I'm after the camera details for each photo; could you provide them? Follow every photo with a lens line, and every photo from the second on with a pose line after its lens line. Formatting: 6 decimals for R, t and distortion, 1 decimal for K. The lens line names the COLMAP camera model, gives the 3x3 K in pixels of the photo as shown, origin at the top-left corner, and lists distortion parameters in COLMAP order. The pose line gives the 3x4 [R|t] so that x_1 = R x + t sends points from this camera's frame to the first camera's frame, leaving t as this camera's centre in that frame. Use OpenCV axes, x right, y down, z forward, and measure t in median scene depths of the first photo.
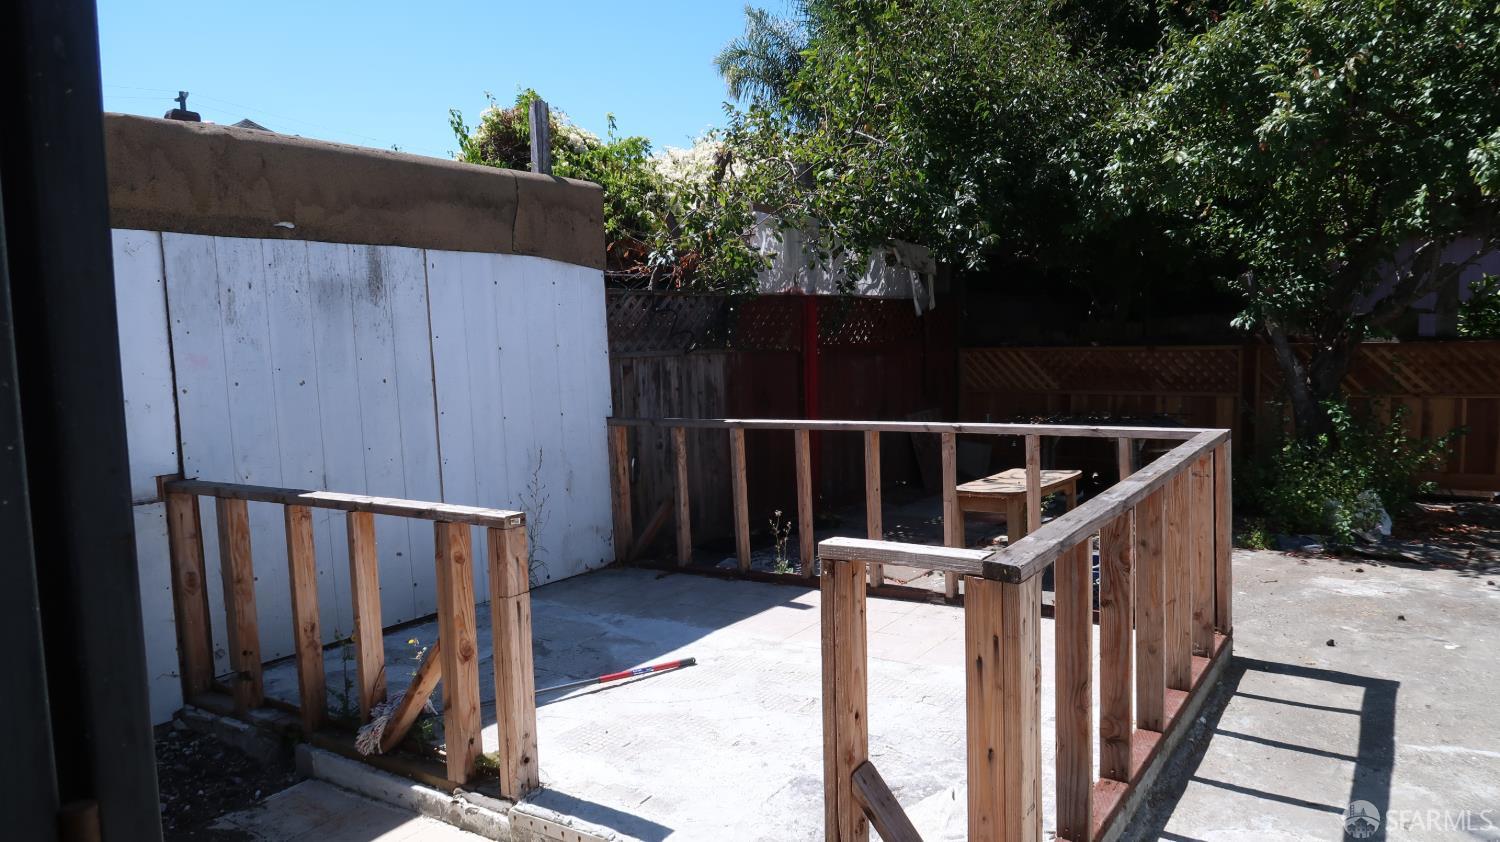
lens RADIAL K [[1042.0, 0, 746.0], [0, 1042.0, 427.5], [0, 0, 1]] dist [-0.009458, -0.001685]
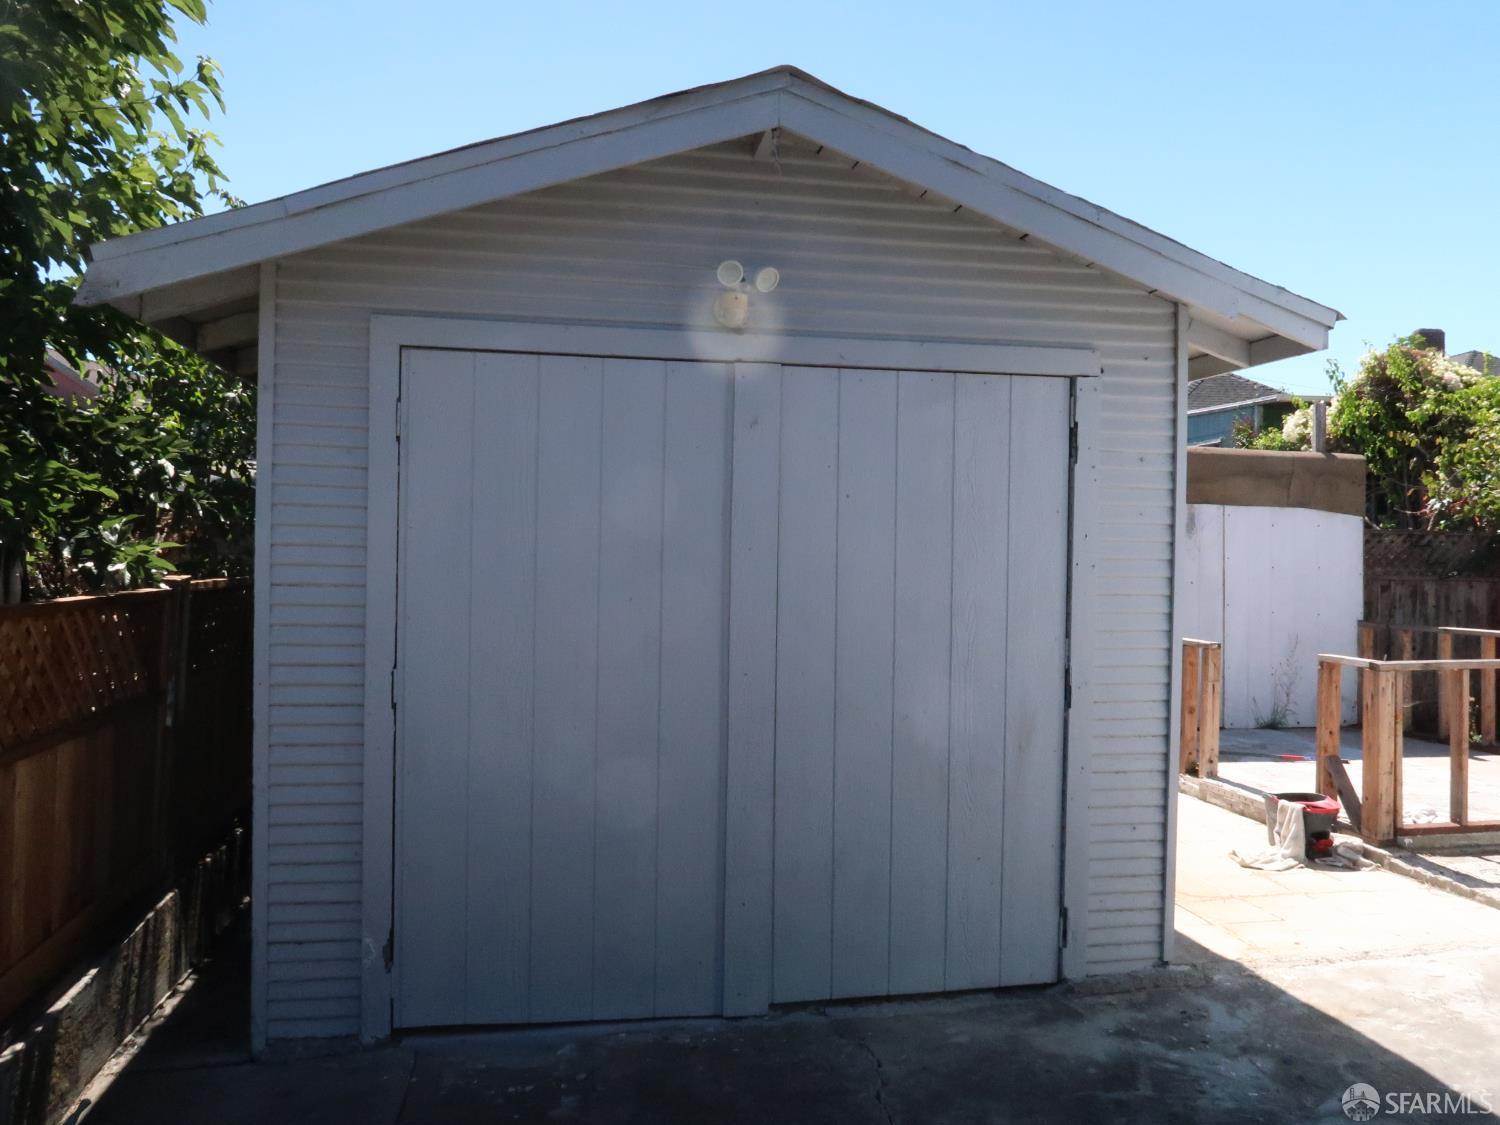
lens RADIAL K [[1145.4, 0, 750.0], [0, 1145.4, 562.5], [0, 0, 1]] dist [-0.065751, 0.082841]
pose [[0.697744, 0.047221, -0.714789, 0.352175], [-0.101508, 0.994274, -0.033402, 0.043040], [0.709118, 0.095863, 0.698542, -0.603074]]
